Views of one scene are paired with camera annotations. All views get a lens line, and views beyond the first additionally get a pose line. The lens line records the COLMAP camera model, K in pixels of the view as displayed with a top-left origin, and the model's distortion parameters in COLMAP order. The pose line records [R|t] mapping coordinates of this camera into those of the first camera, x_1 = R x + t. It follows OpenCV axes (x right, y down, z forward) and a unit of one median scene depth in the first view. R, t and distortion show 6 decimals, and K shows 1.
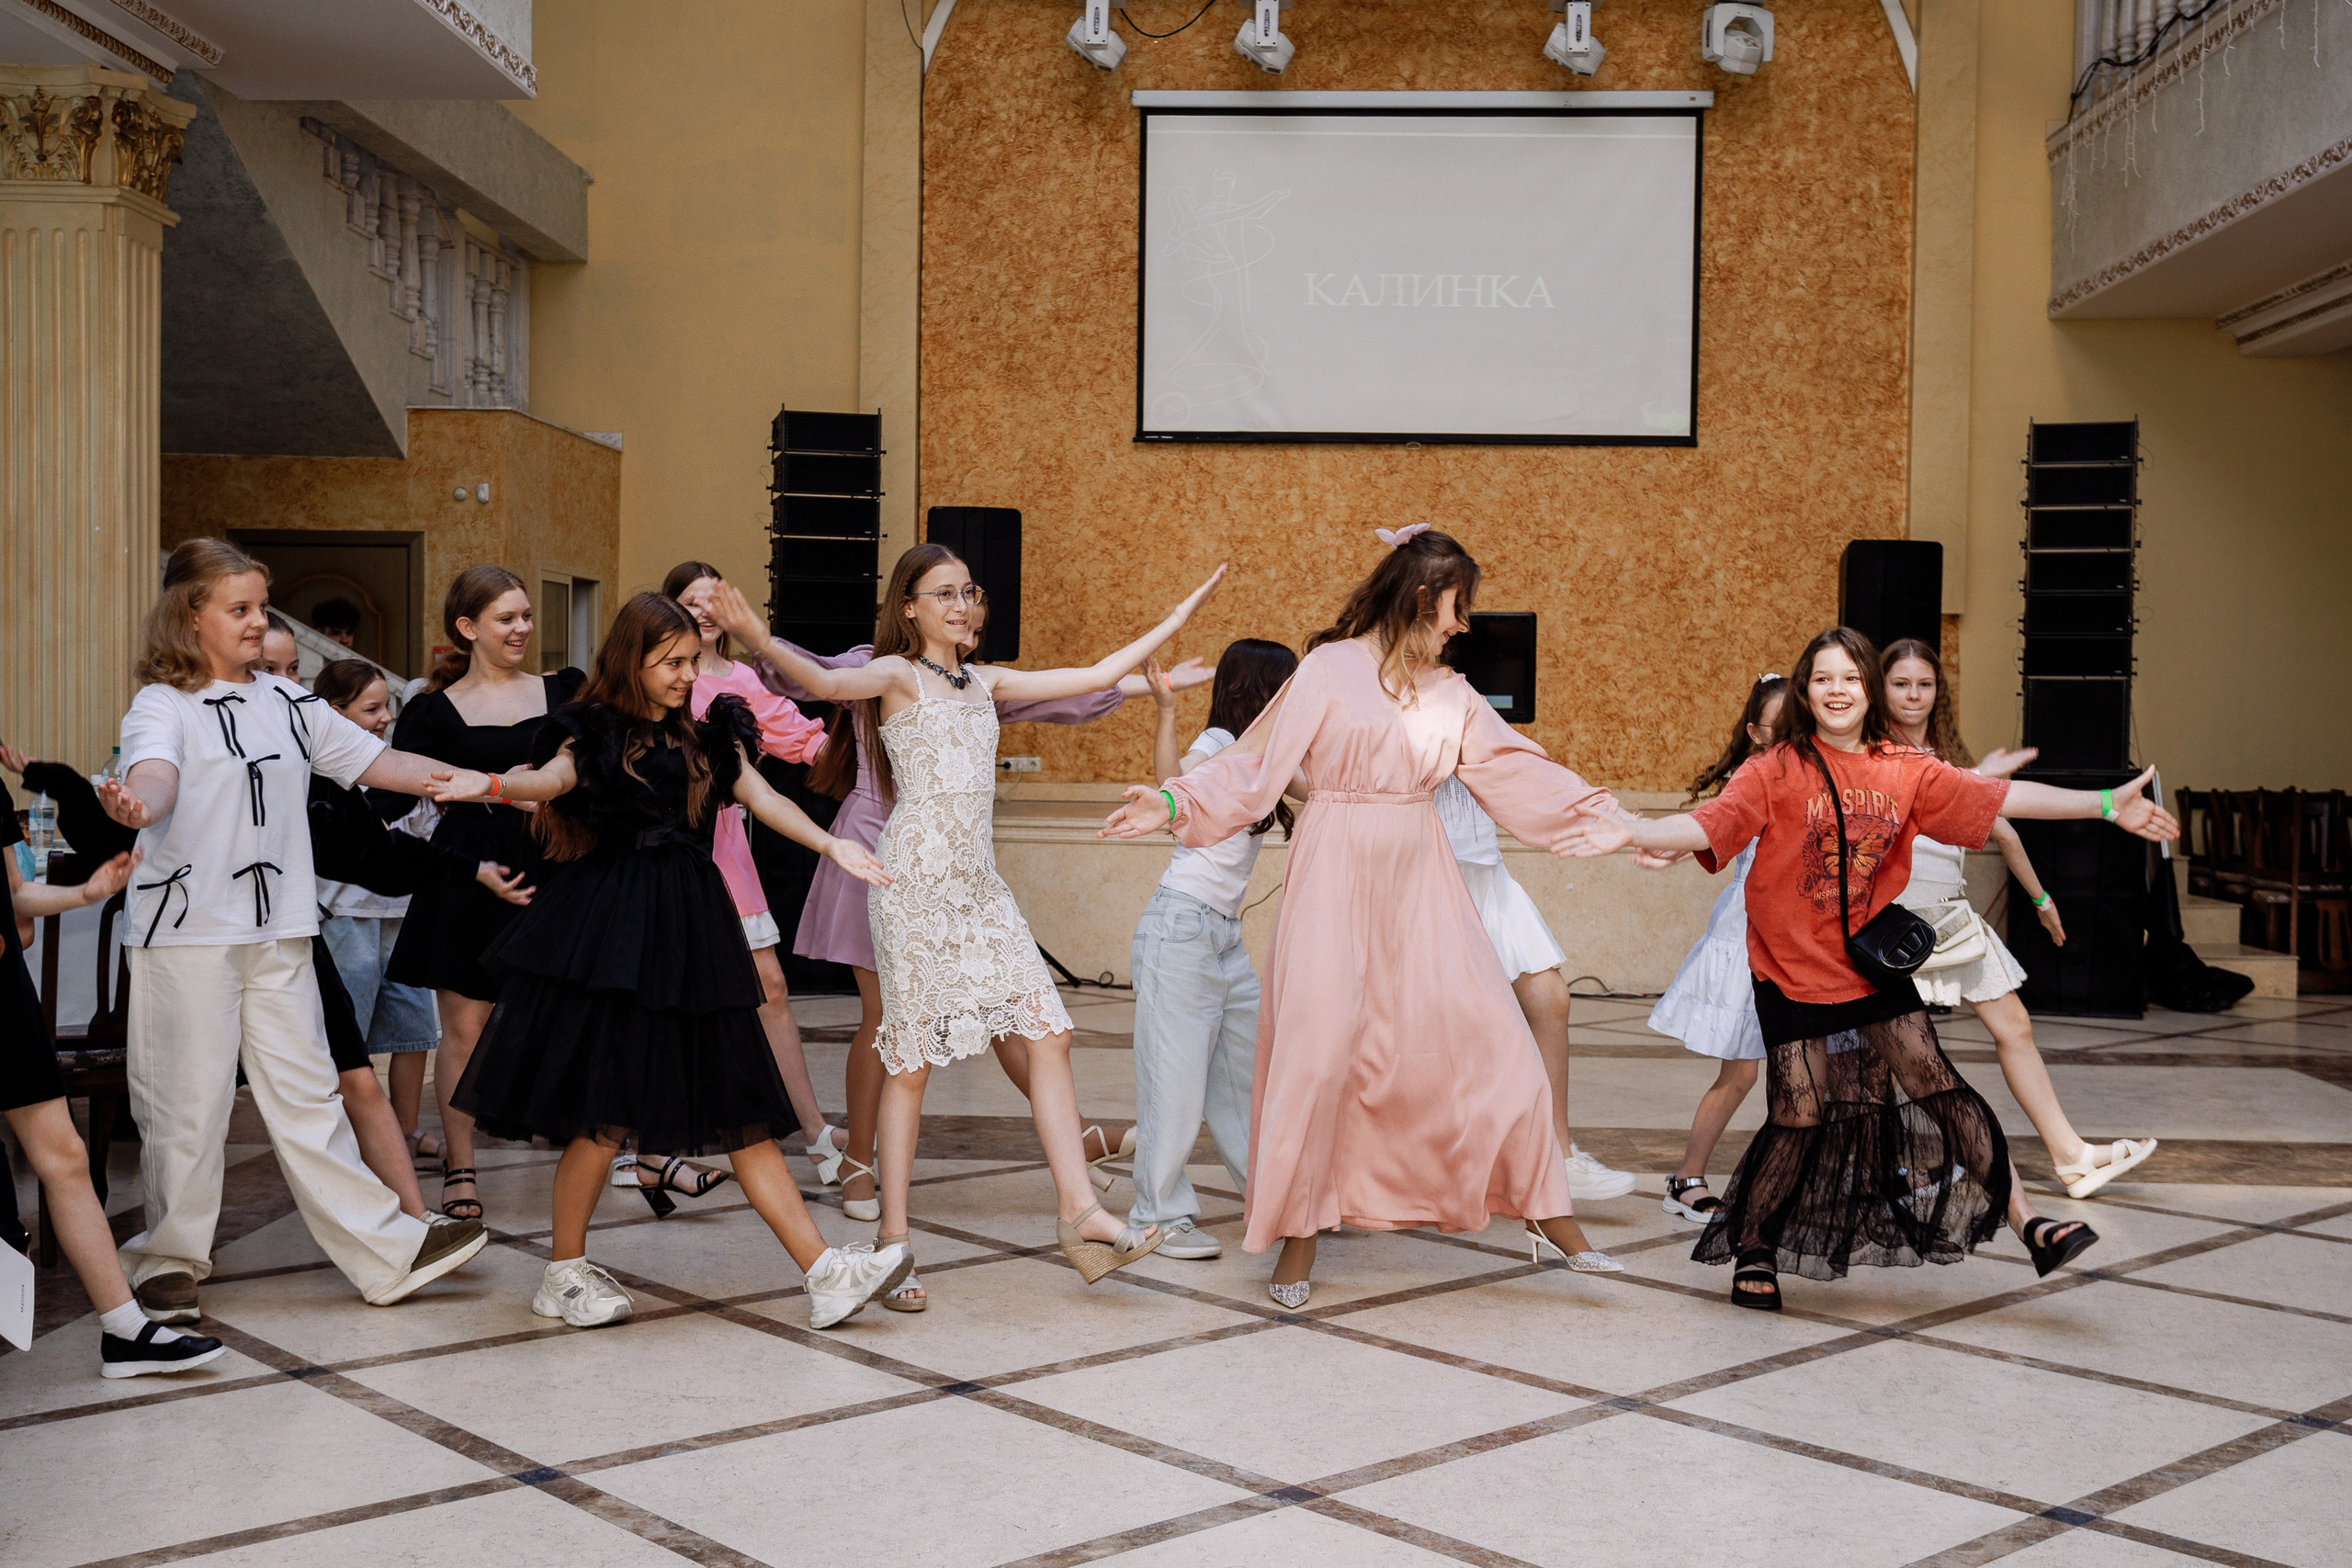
lens RADIAL K [[2551.0, 0, 1176.0], [0, 2551.0, 784.0], [0, 0, 1]] dist [-0.017136, 0.159063]
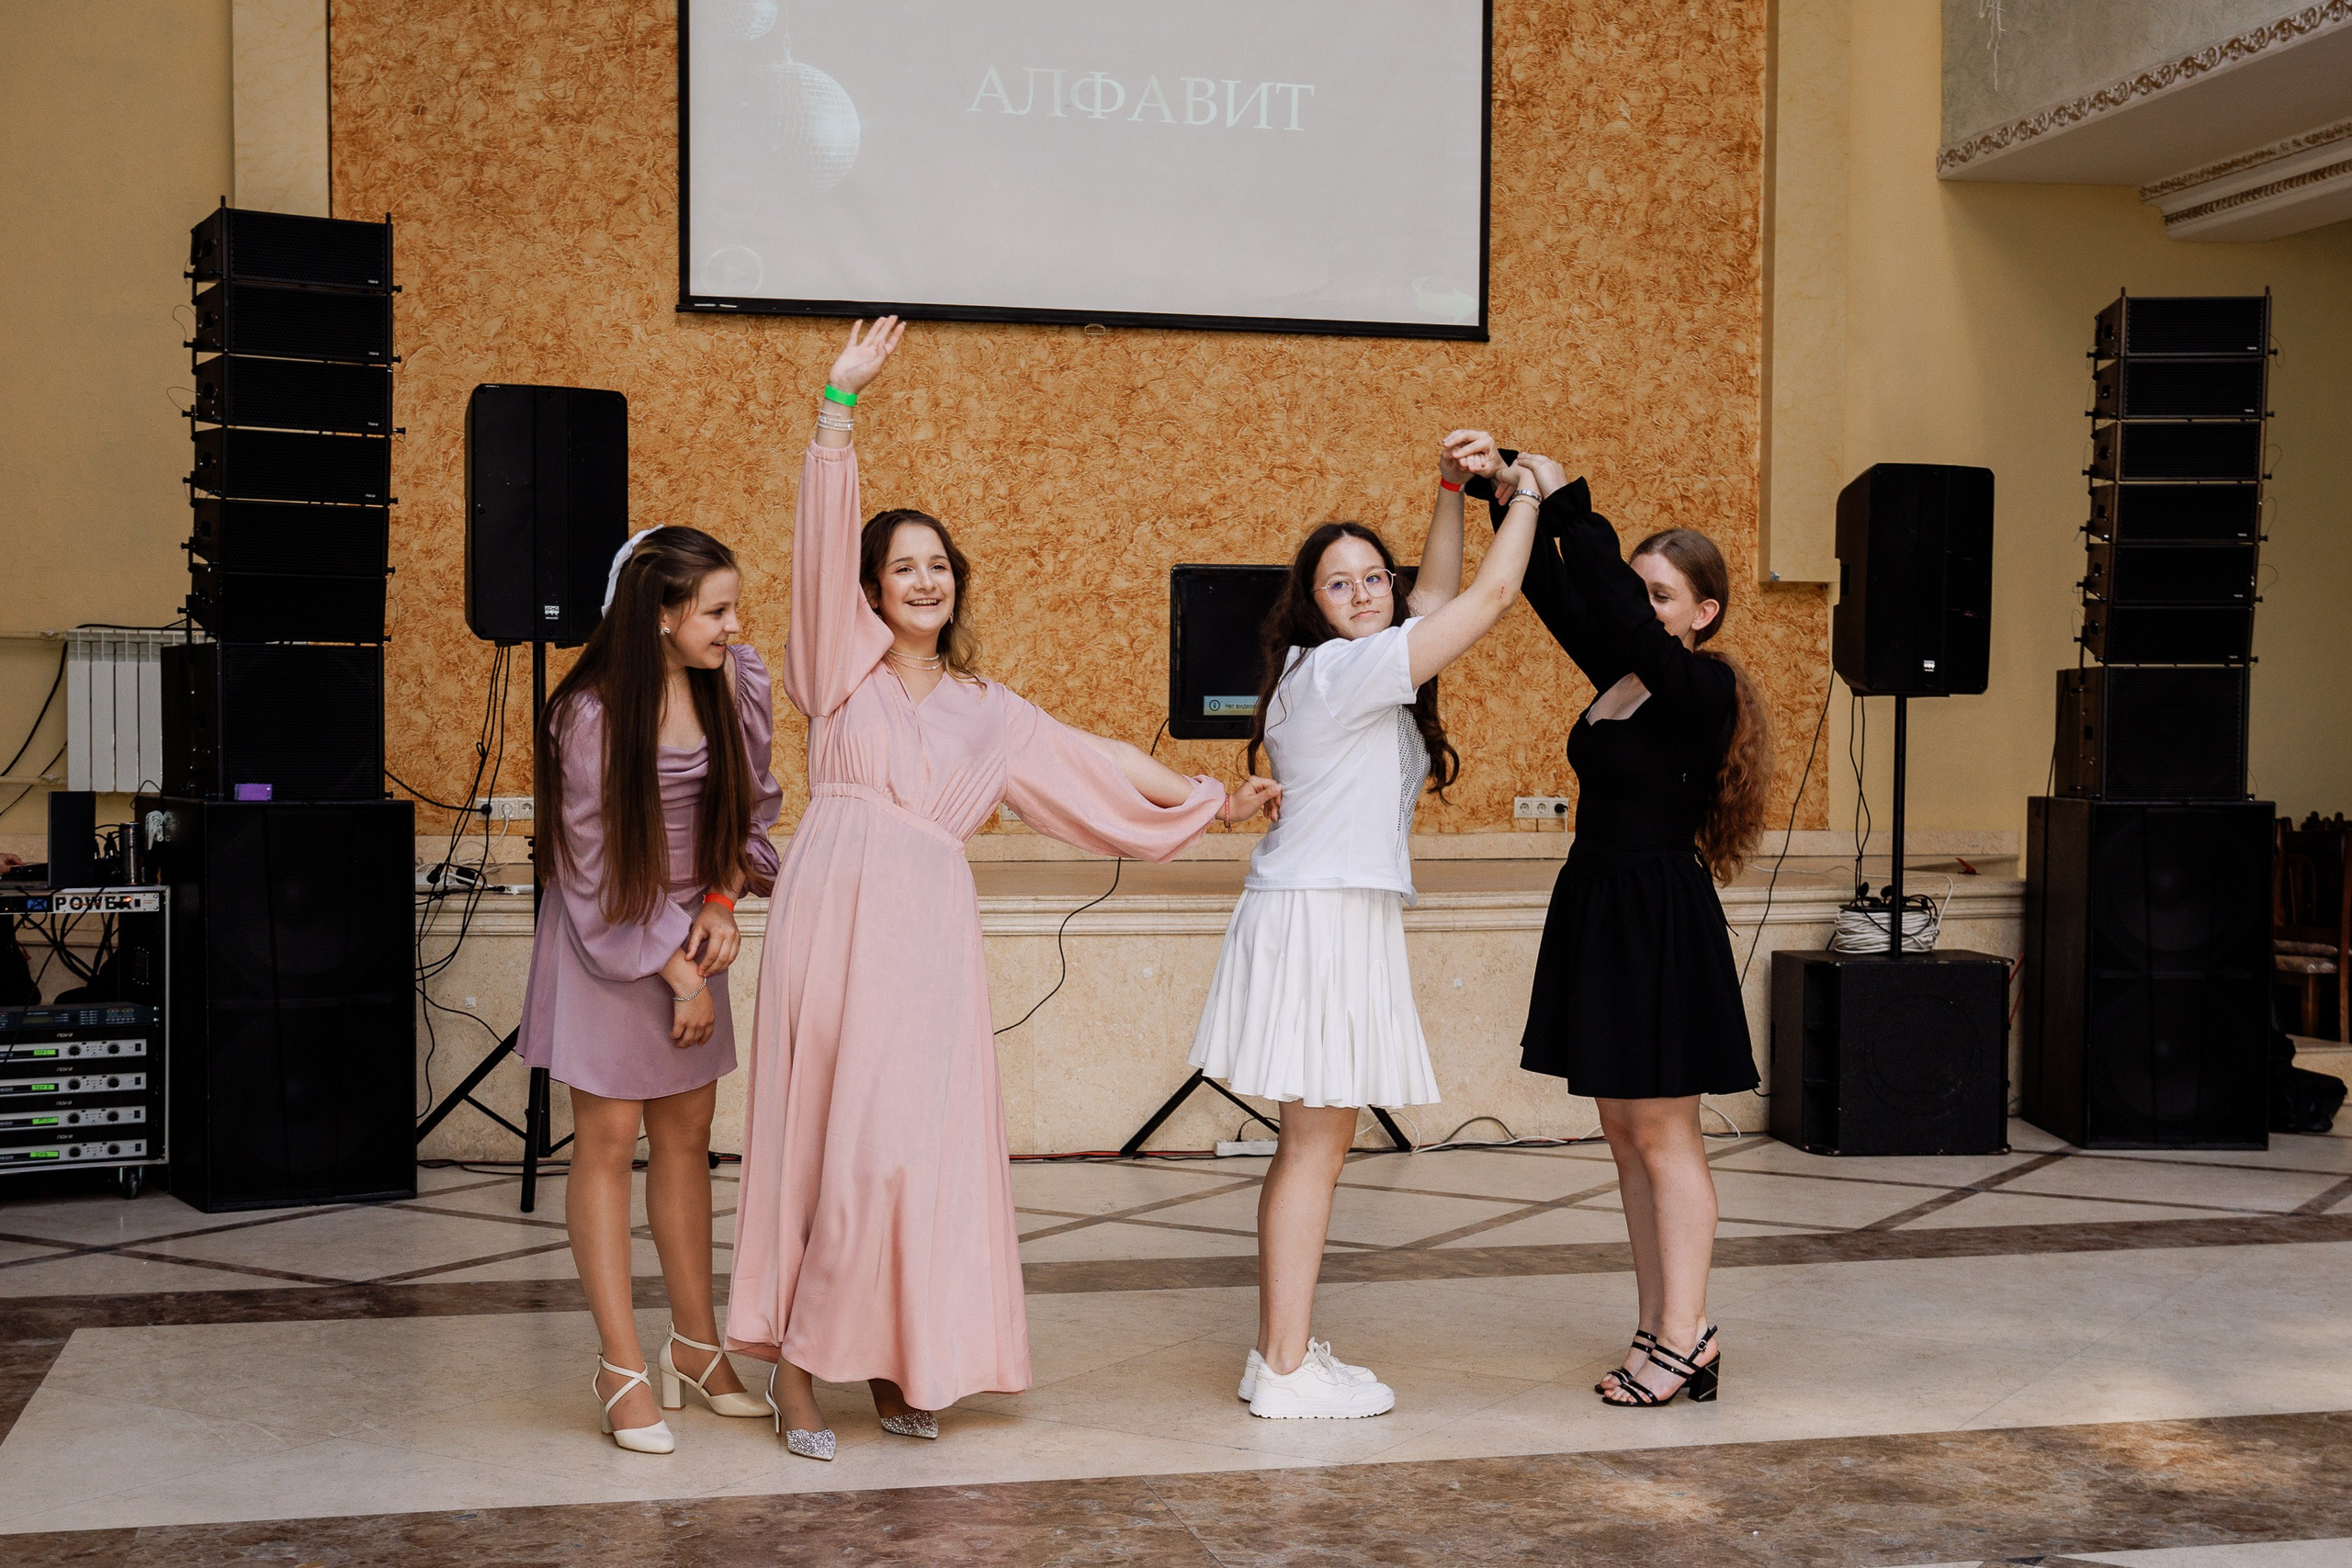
lens RADIAL K [[3016.8, 0, 1171.7], [0, 3016.8, 905.8], [0, 0, 1]] dist [-0.007822, 0.144703]
pose [[0.962681, -0.023059, 0.269656, -0.106494], [0.014447, 0.999322, 0.033878, -0.006362], [-0.270254, -0.028718, 0.962361, 0.217117]]
